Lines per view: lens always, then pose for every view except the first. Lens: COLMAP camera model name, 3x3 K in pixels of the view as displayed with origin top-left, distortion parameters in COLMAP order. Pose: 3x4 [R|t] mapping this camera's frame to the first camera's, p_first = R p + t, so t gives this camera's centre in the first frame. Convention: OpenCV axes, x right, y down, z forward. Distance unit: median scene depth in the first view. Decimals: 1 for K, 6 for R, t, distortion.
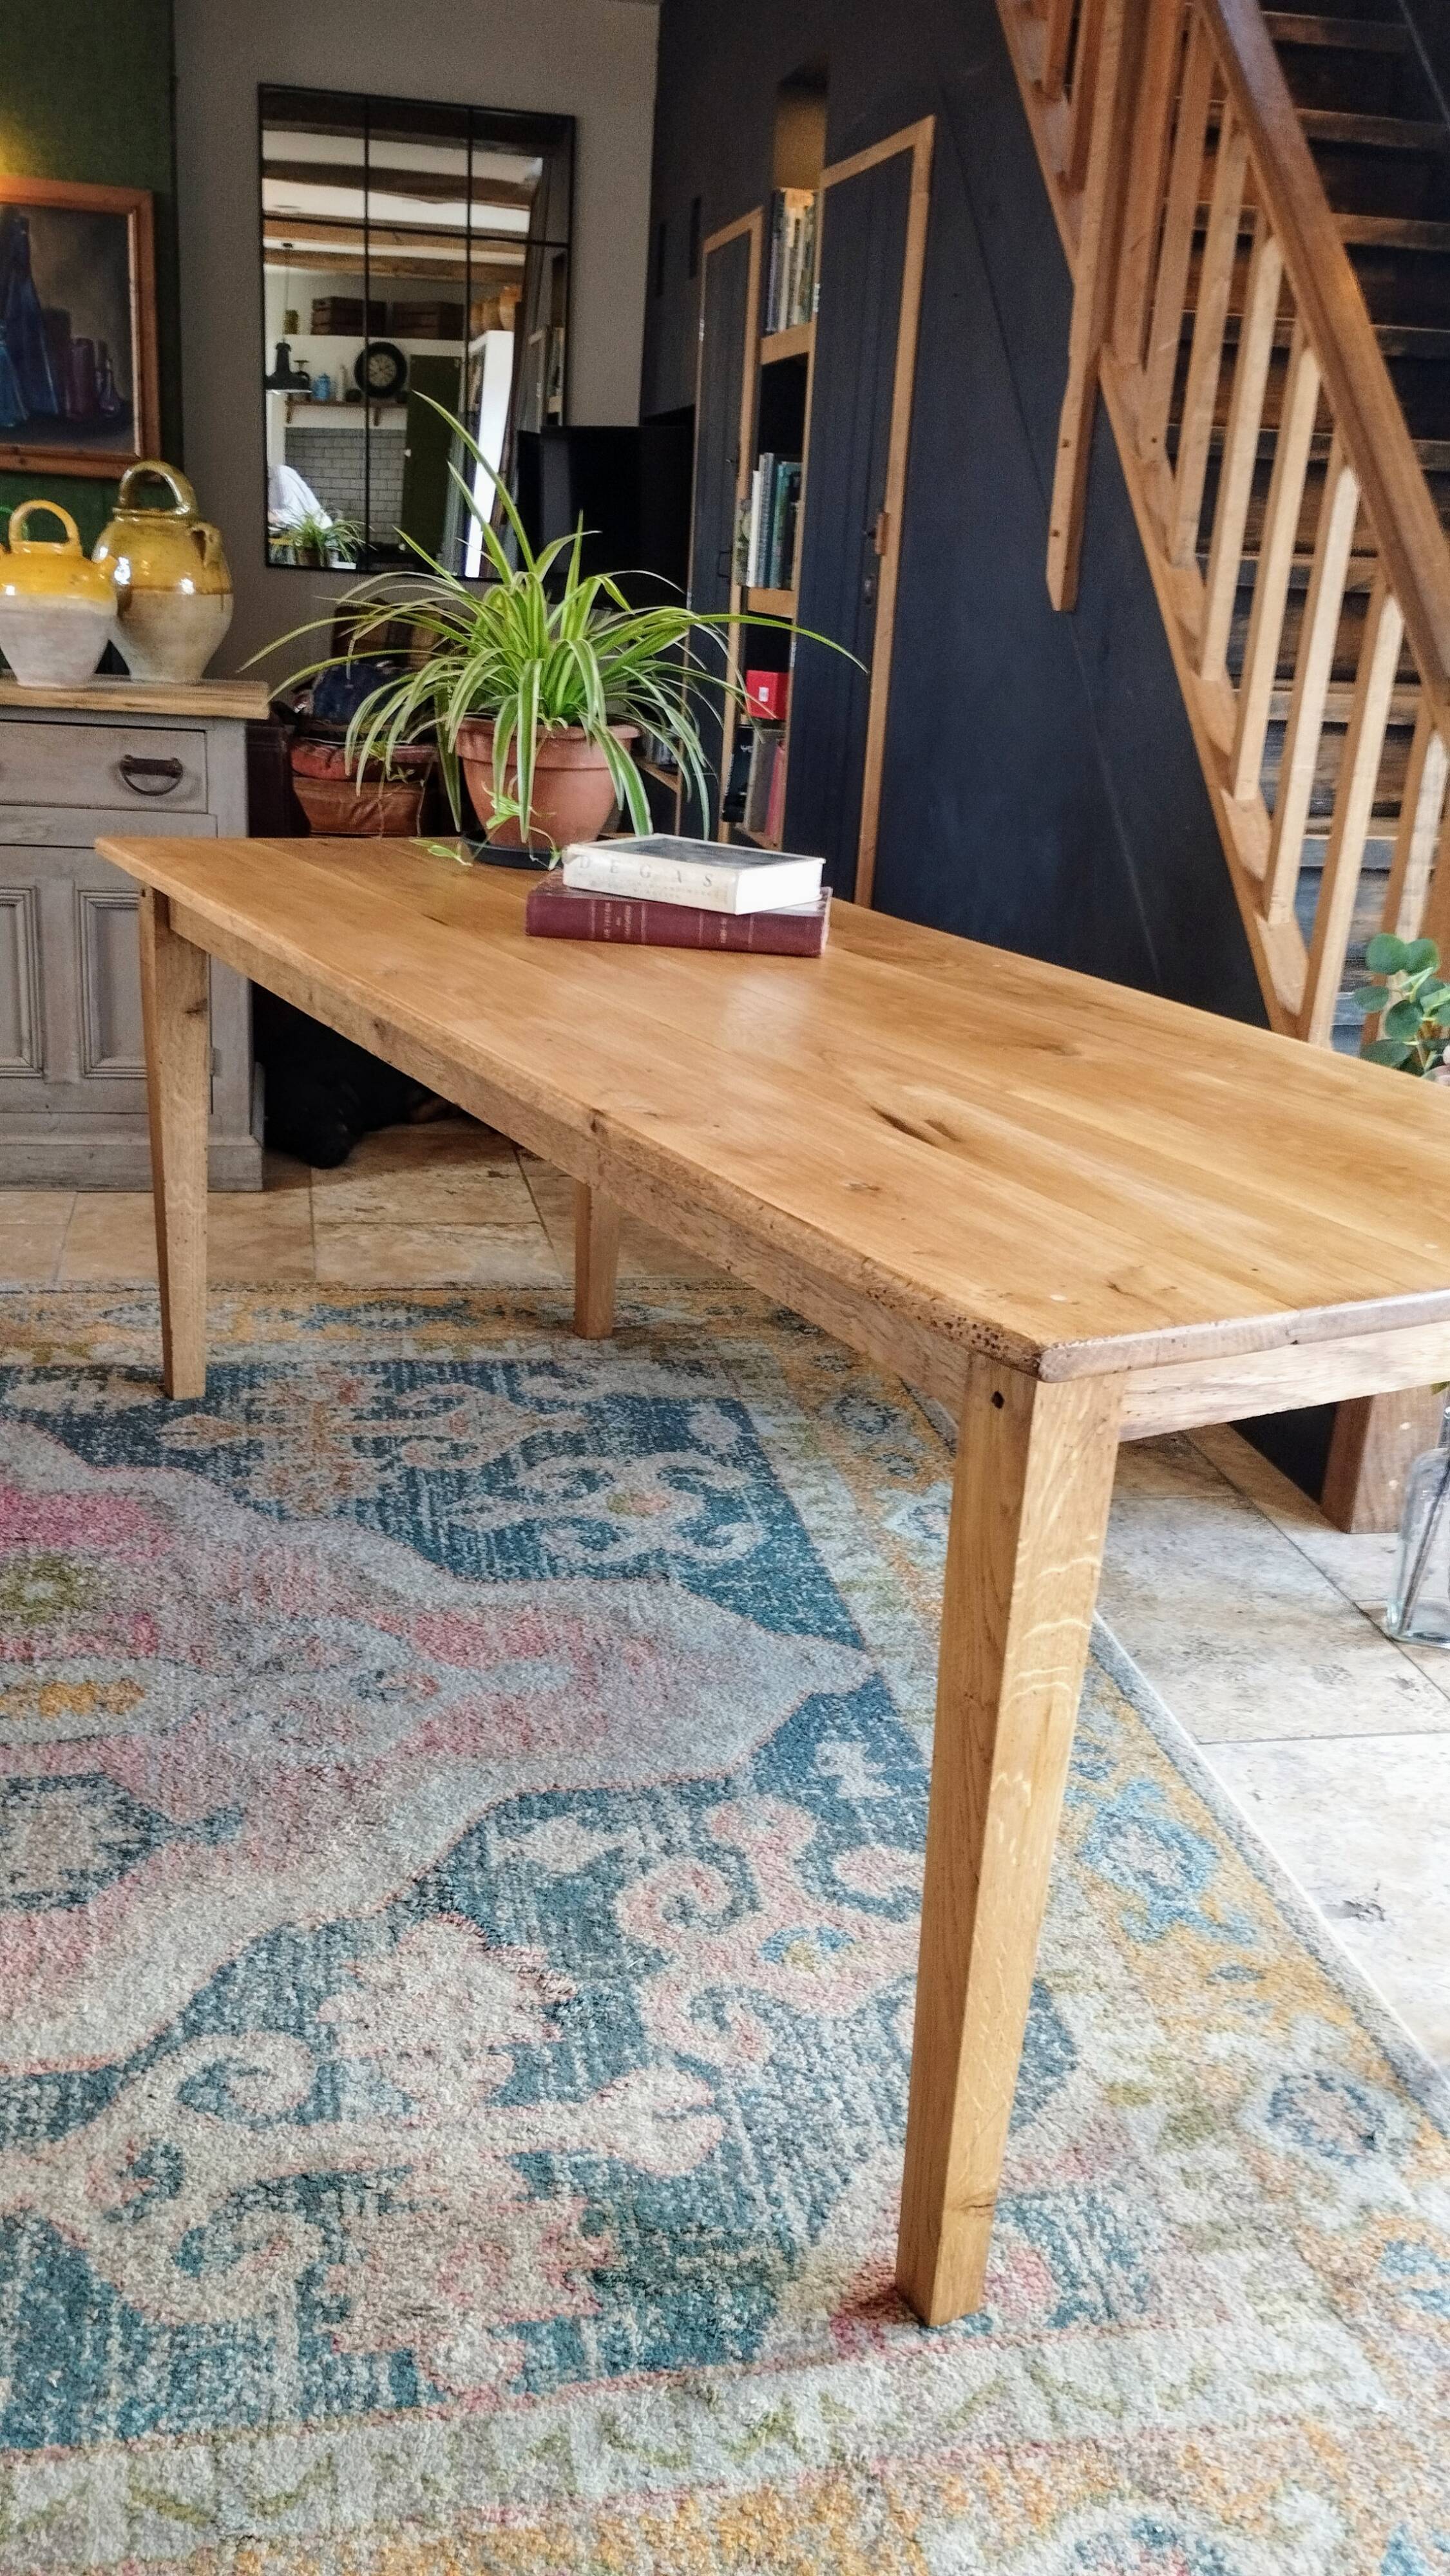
lens RADIAL K [[2180.7, 0, 736.3], [0, 2180.7, 1277.6], [0, 0, 1]] dist [0.068766, -0.091038]
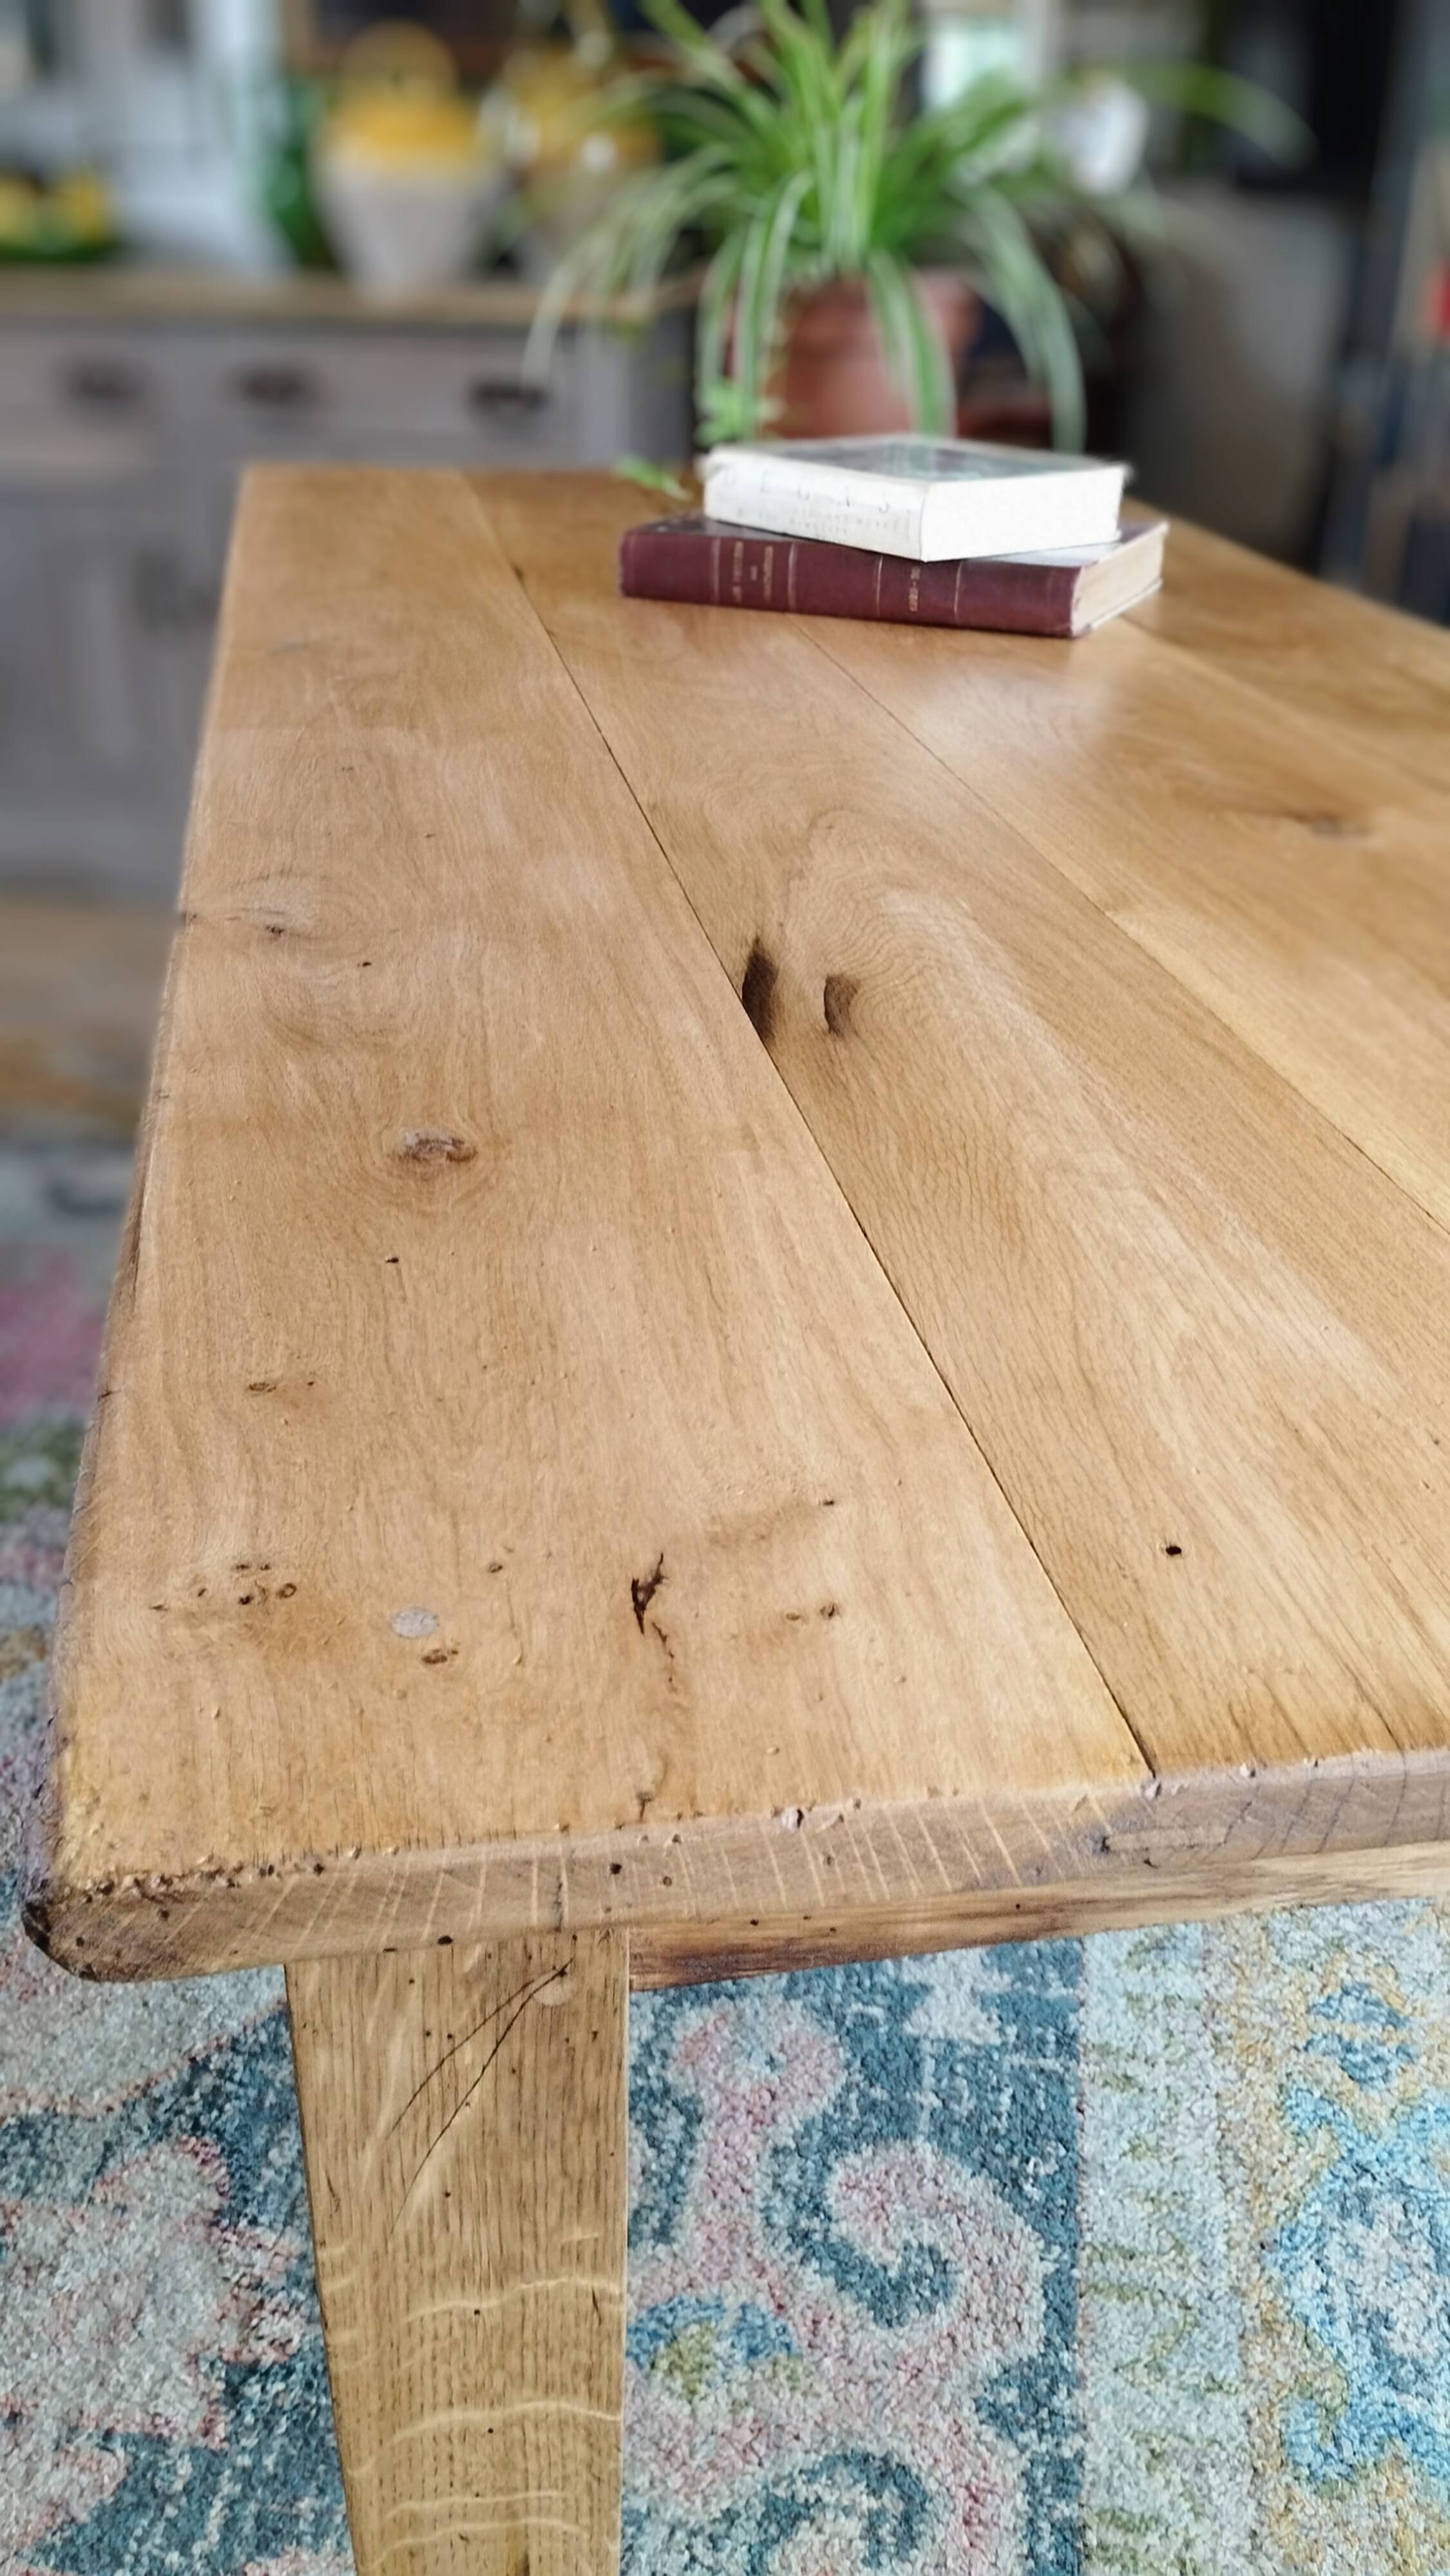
lens RADIAL K [[2180.7, 0, 718.7], [0, 2180.7, 1280.6], [0, 0, 1]] dist [0.068766, -0.091038]
pose [[0.936088, 0.113619, -0.332912, 0.157215], [-0.069034, 0.987333, 0.142854, -0.049888], [0.344926, -0.110742, 0.932074, 0.373618]]
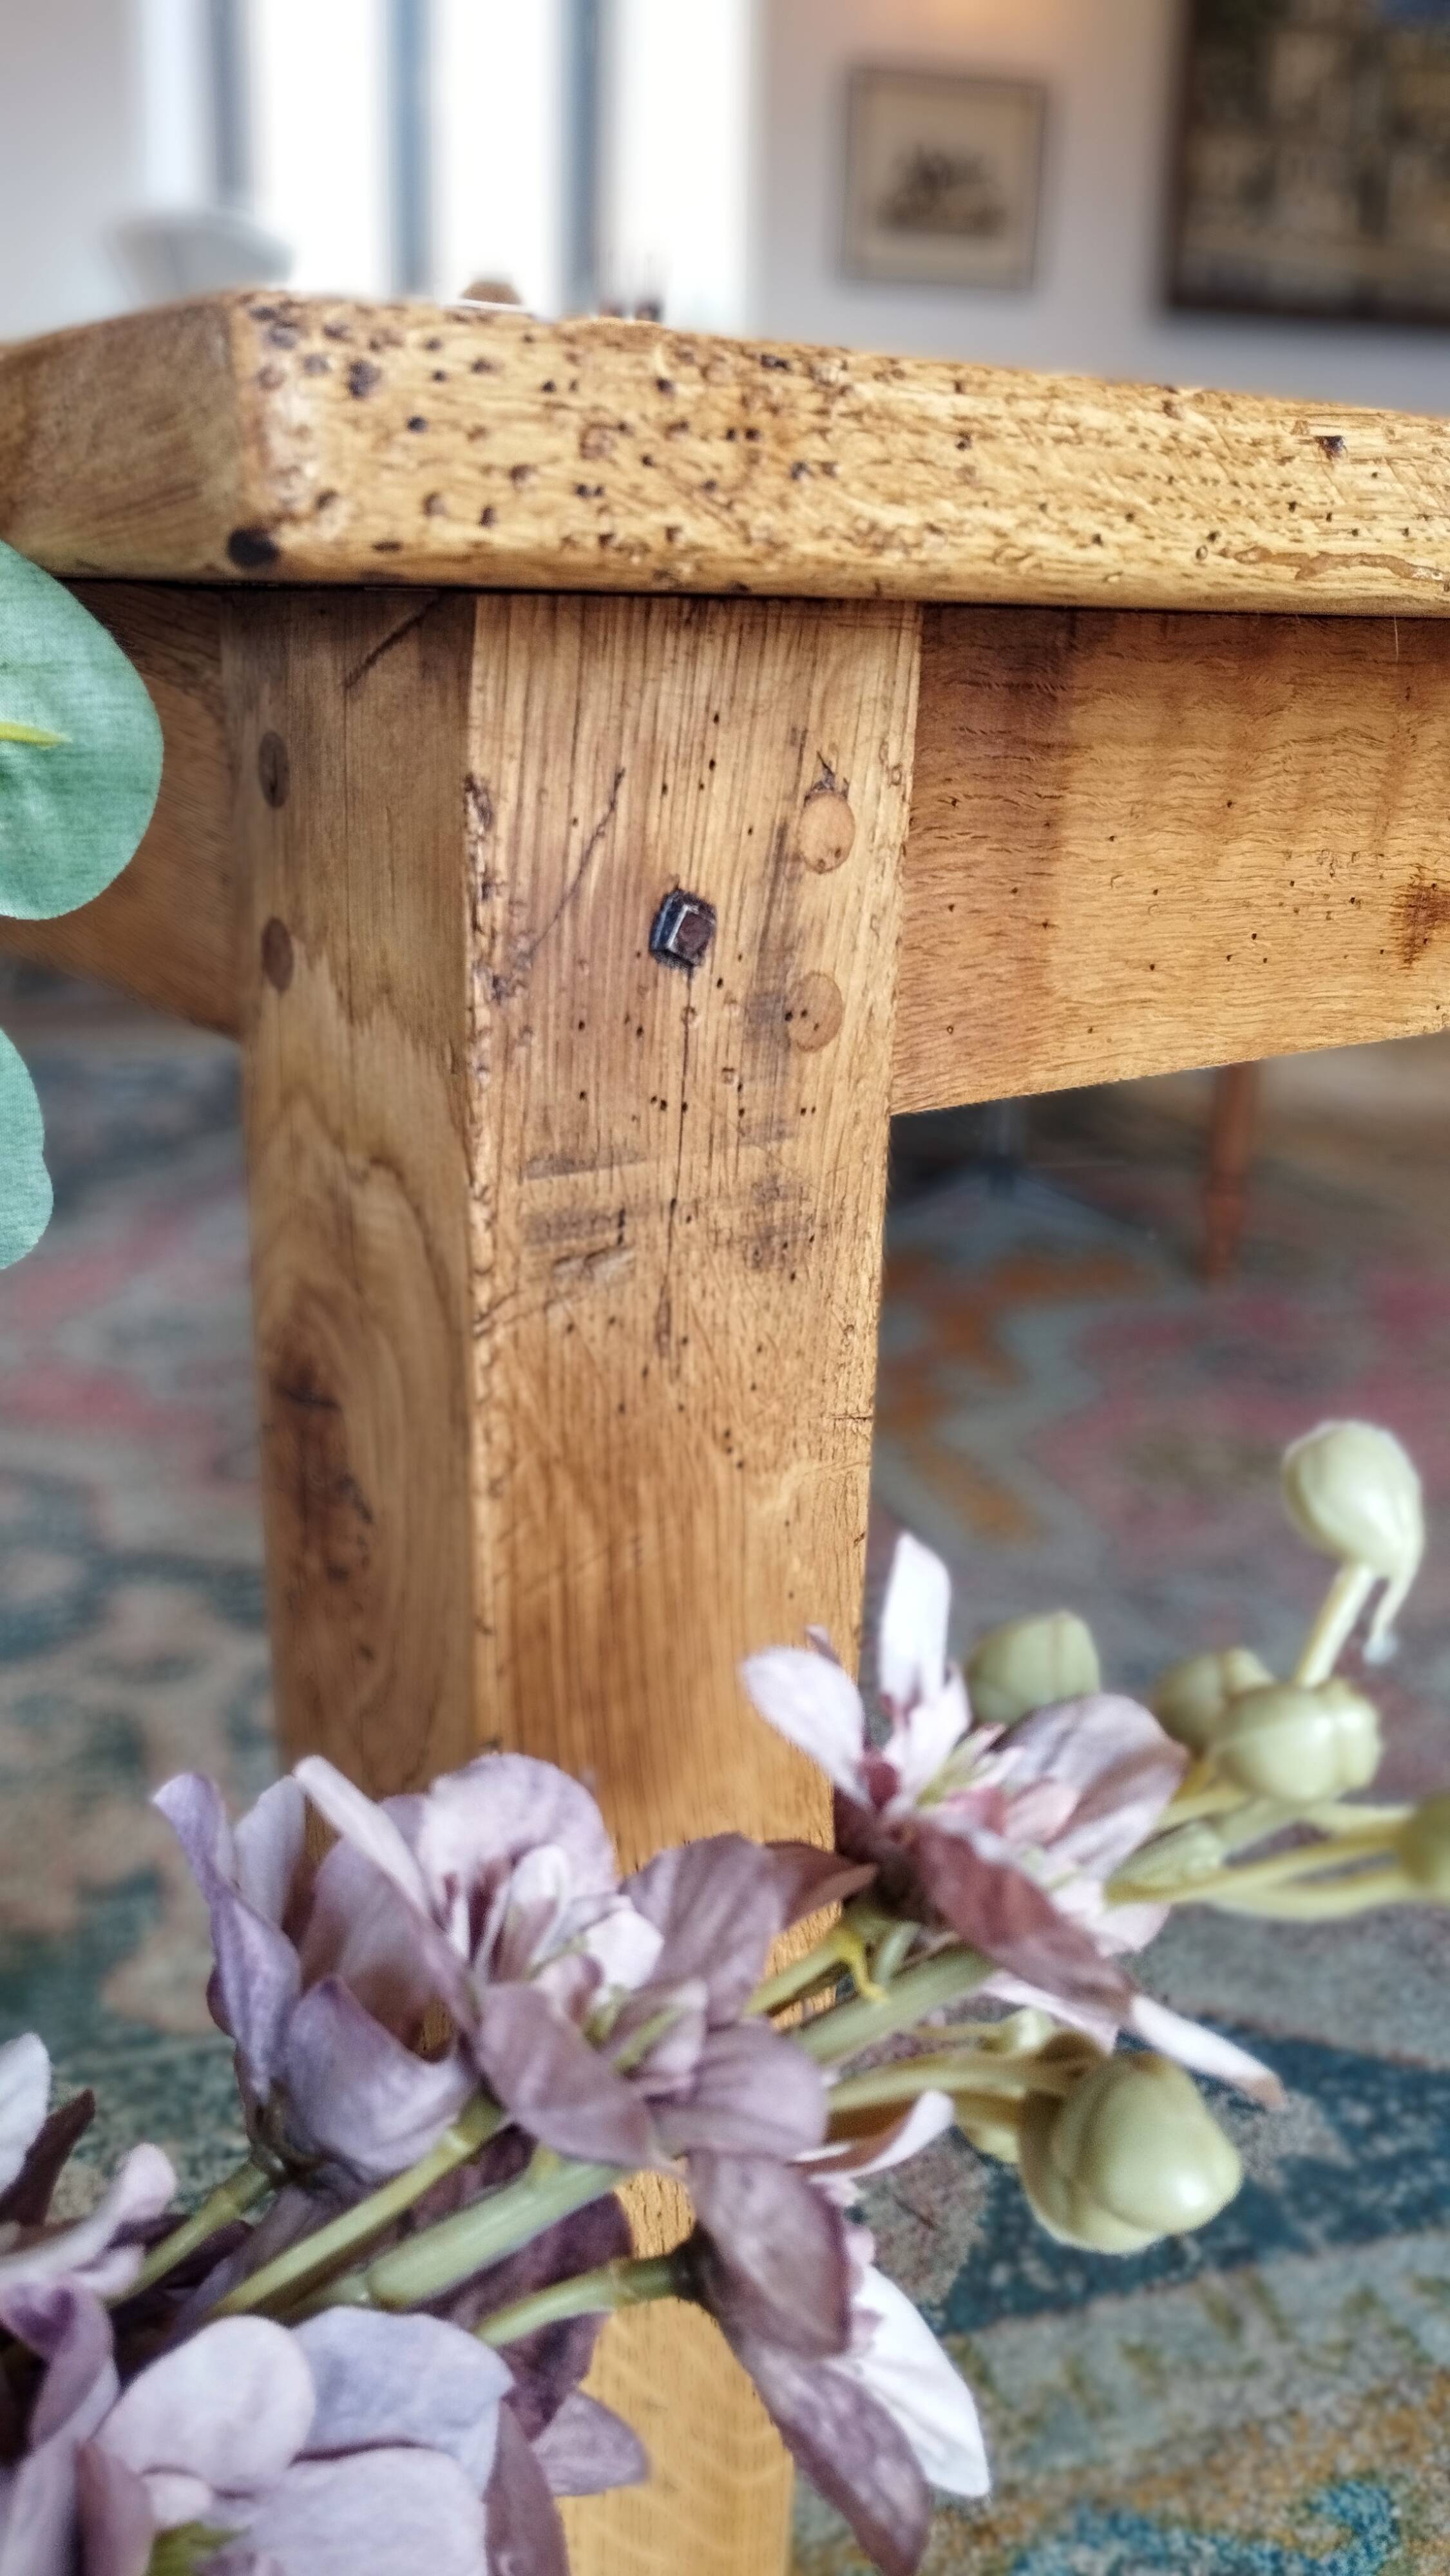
lens RADIAL K [[2180.7, 0, 701.8], [0, 2180.7, 1274.3], [0, 0, 1]] dist [0.068766, -0.091038]
pose [[0.106917, 0.233155, -0.966544, 0.423999], [-0.343406, 0.920952, 0.184171, -0.004037], [0.933081, 0.312226, 0.178532, 0.661751]]
